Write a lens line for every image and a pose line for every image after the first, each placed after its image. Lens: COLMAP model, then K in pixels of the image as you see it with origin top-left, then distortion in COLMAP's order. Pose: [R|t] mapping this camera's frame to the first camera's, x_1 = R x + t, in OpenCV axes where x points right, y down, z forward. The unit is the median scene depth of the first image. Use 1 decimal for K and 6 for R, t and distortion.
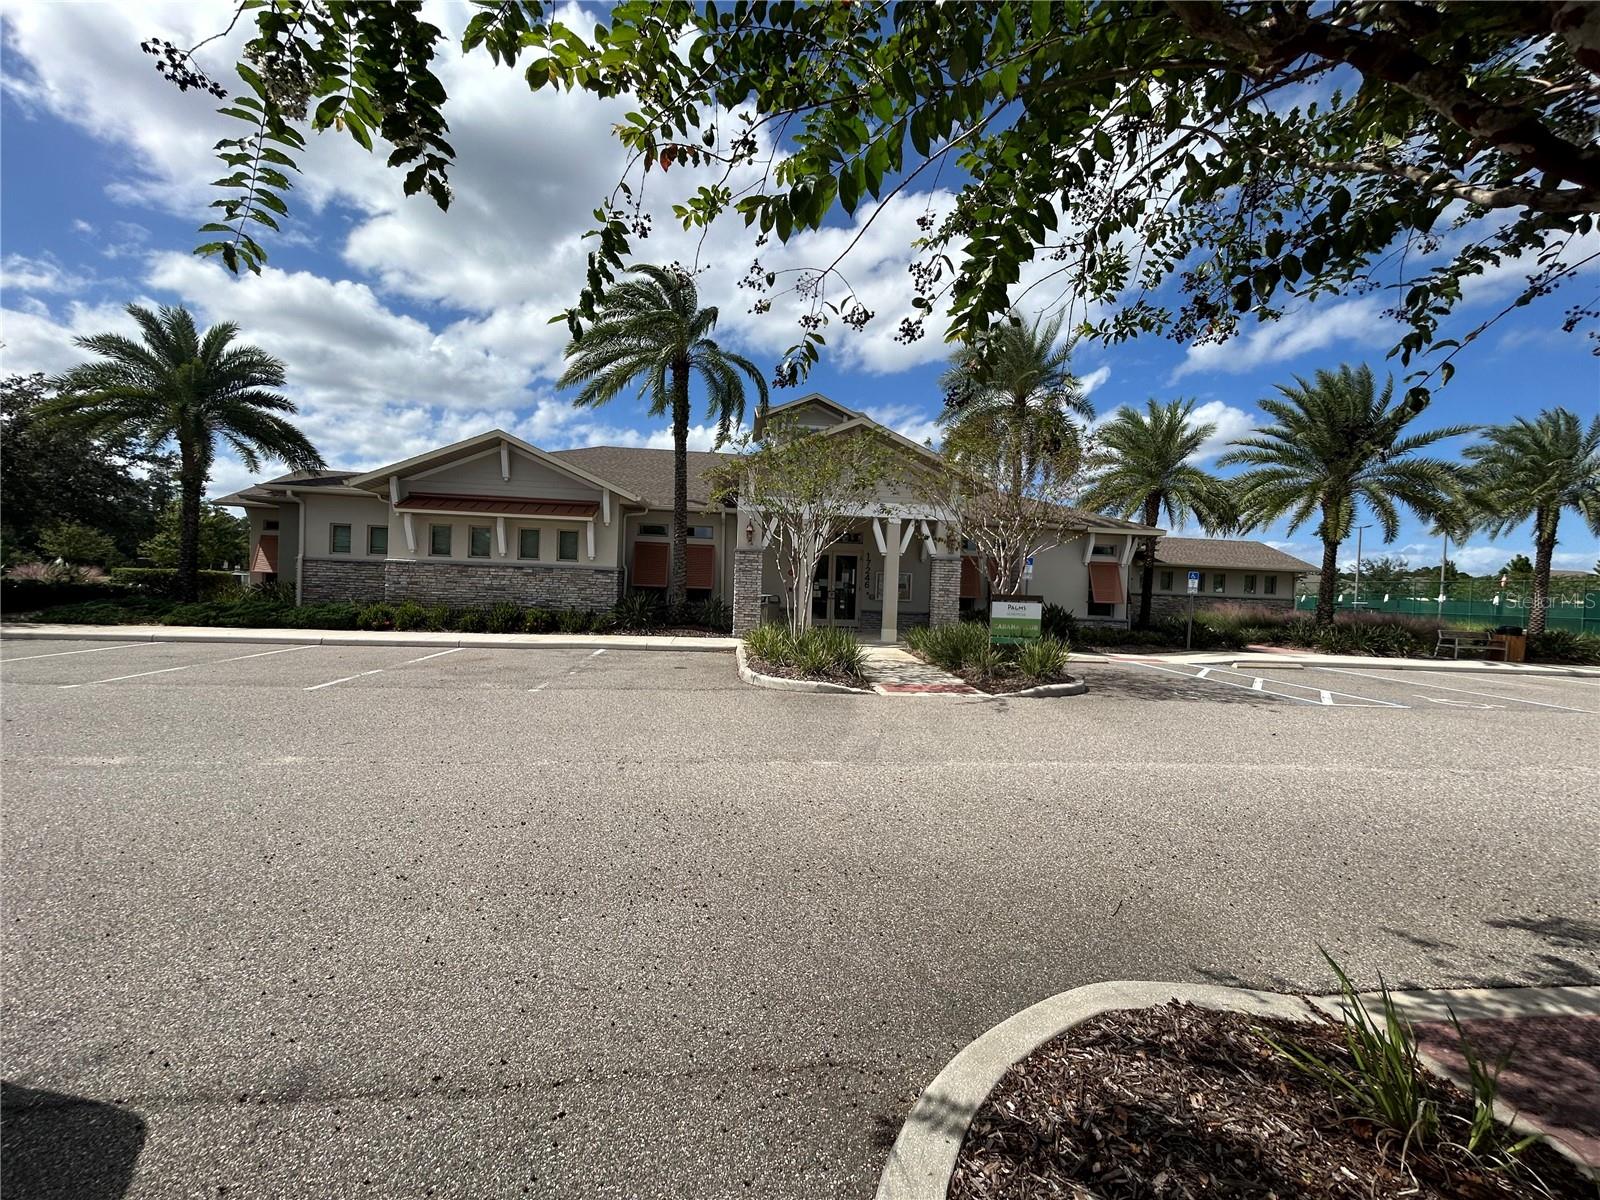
lens RADIAL K [[642.5, 0, 799.8], [0, 642.5, 598.3], [0, 0, 1]] dist [-0.000092, -0.000048]
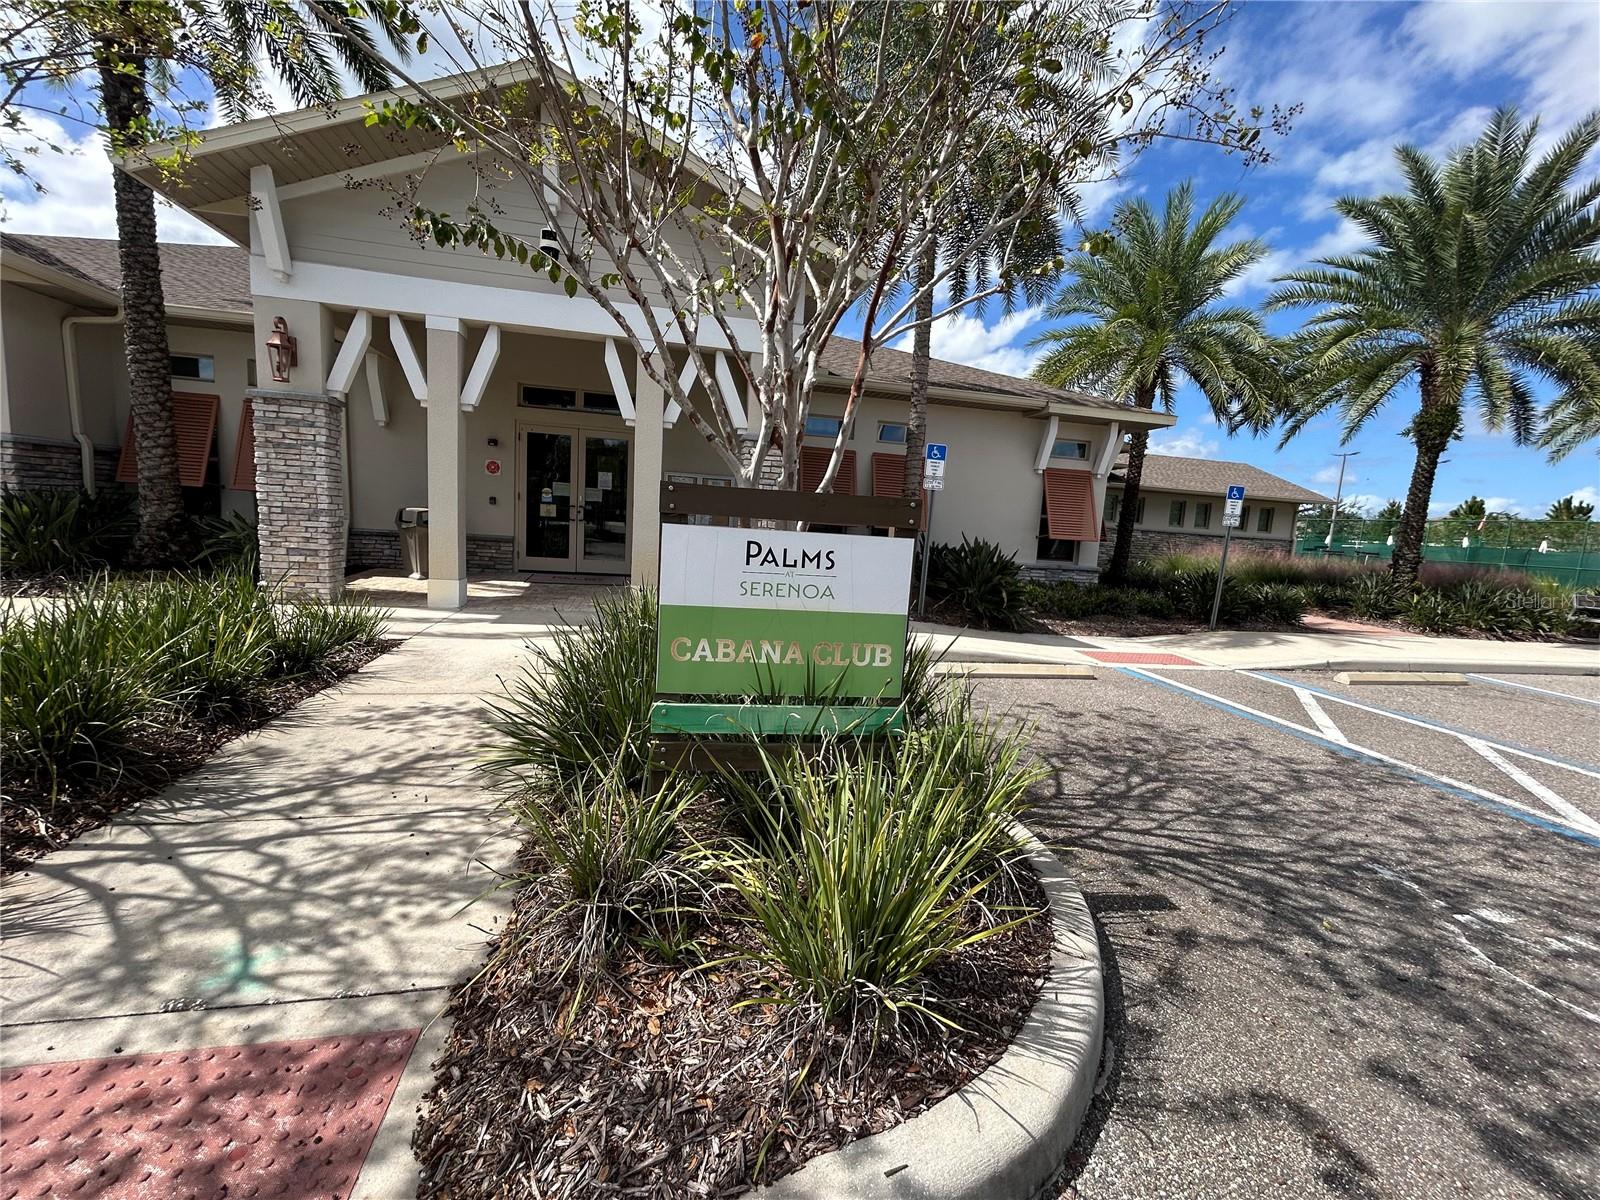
lens RADIAL K [[642.5, 0, 797.8], [0, 642.5, 604.8], [0, 0, 1]] dist [-0.000092, -0.000048]
pose [[0.995381, 0.011731, 0.095289, 0.173864], [-0.022925, 0.992839, 0.117239, 0.003192], [-0.093231, -0.118881, 0.988522, 0.432716]]
